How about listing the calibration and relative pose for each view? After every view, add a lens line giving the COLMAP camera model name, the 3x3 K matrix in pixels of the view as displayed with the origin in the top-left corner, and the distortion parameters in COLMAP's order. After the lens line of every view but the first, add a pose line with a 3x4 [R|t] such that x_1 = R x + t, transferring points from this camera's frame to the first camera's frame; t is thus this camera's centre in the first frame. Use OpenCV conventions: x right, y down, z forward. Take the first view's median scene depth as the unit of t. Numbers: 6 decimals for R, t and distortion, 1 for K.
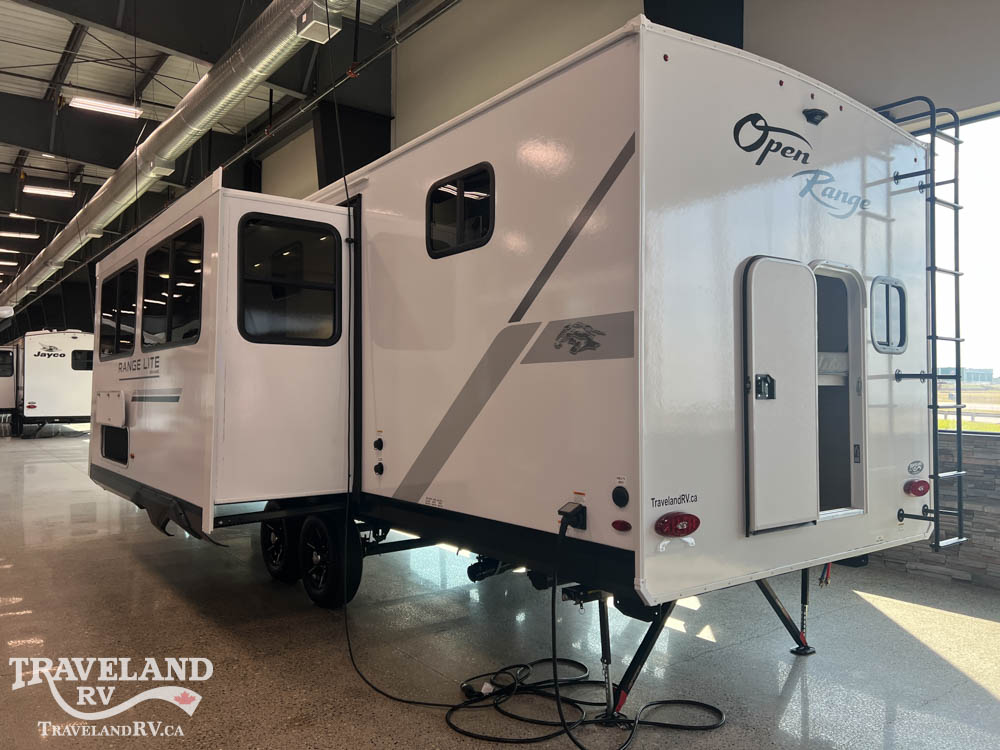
lens RADIAL K [[761.4, 0, 505.0], [0, 761.4, 378.8], [0, 0, 1]] dist [0.043808, -0.051166]
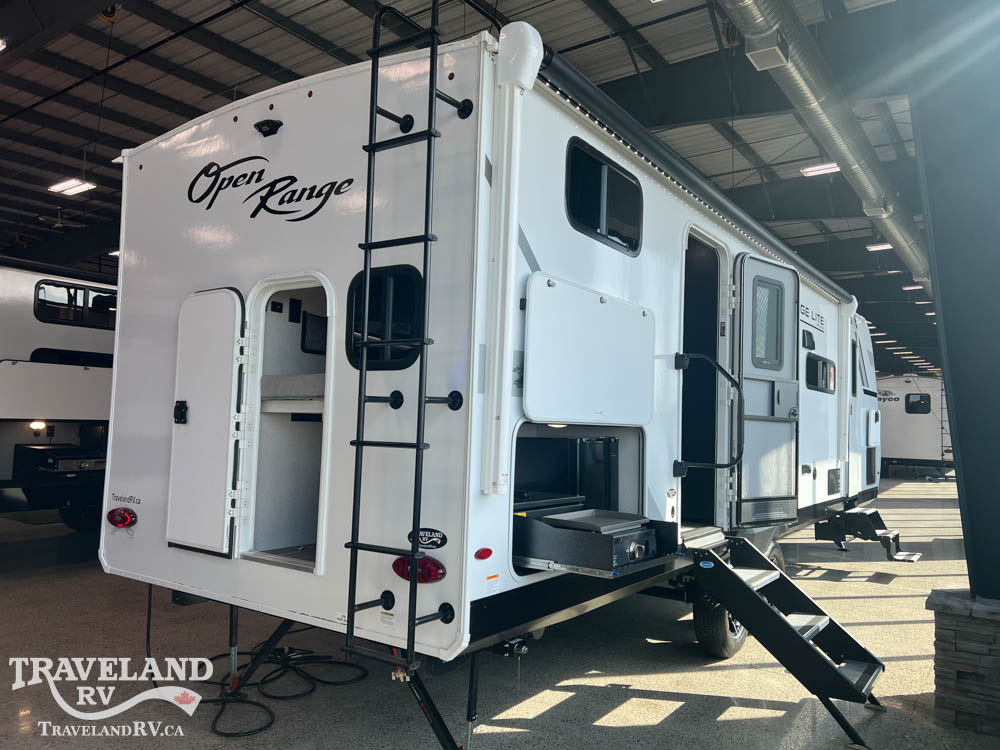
lens RADIAL K [[761.4, 0, 506.3], [0, 761.4, 372.8], [0, 0, 1]] dist [0.043808, -0.051166]
pose [[0.298280, -0.056068, -0.952830, 1.381261], [-0.009887, 0.998038, -0.061823, 0.016090], [0.954427, 0.027861, 0.297140, 1.011270]]
